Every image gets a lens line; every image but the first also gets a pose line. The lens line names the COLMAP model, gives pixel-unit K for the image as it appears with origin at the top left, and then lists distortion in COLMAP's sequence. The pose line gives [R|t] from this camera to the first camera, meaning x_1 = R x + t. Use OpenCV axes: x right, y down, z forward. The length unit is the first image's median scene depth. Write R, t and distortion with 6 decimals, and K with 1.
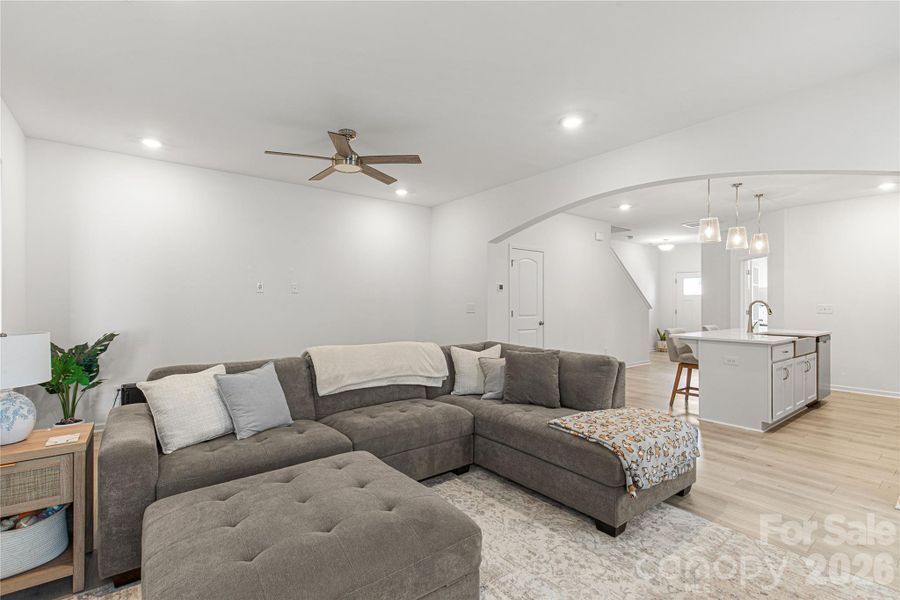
lens RADIAL K [[413.5, 0, 443.5], [0, 413.5, 301.7], [0, 0, 1]] dist [0.002055, 0.000377]
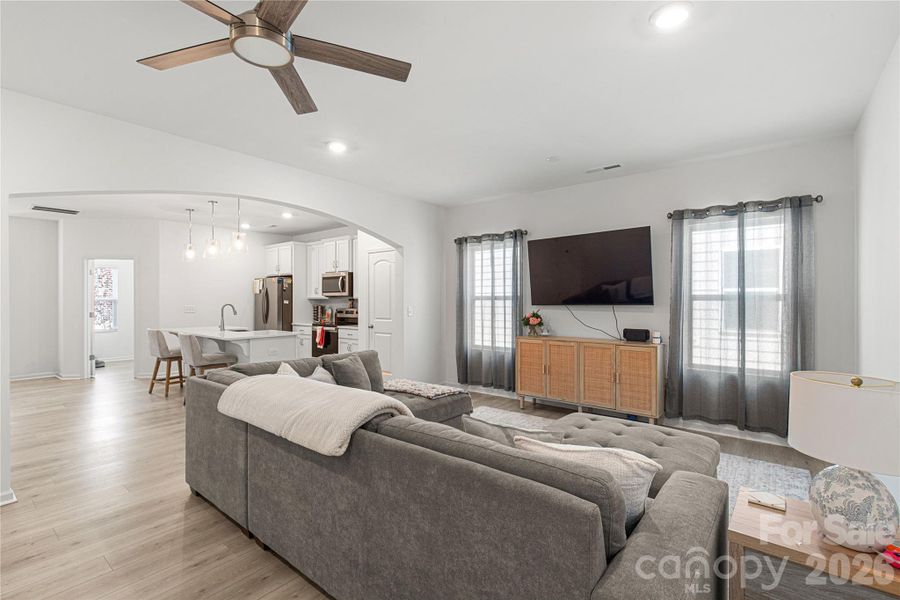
lens RADIAL K [[413.5, 0, 451.6], [0, 413.5, 299.8], [0, 0, 1]] dist [0.002055, 0.000377]
pose [[-0.231415, -0.002924, 0.972851, -0.436178], [-0.001320, 0.999996, 0.002692, -0.014401], [-0.972854, -0.000661, -0.231418, 0.499998]]
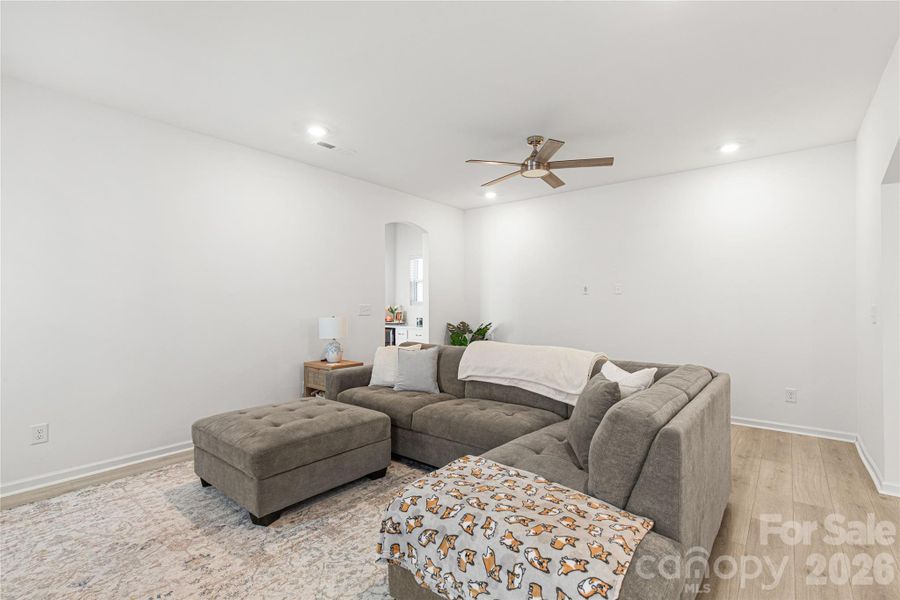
lens RADIAL K [[413.5, 0, 447.2], [0, 413.5, 303.0], [0, 0, 1]] dist [0.002055, 0.000377]
pose [[0.195814, -0.003984, -0.980633, 1.333395], [0.001399, 0.999992, -0.003783, 0.007049], [0.980640, -0.000631, 0.195818, 1.060289]]
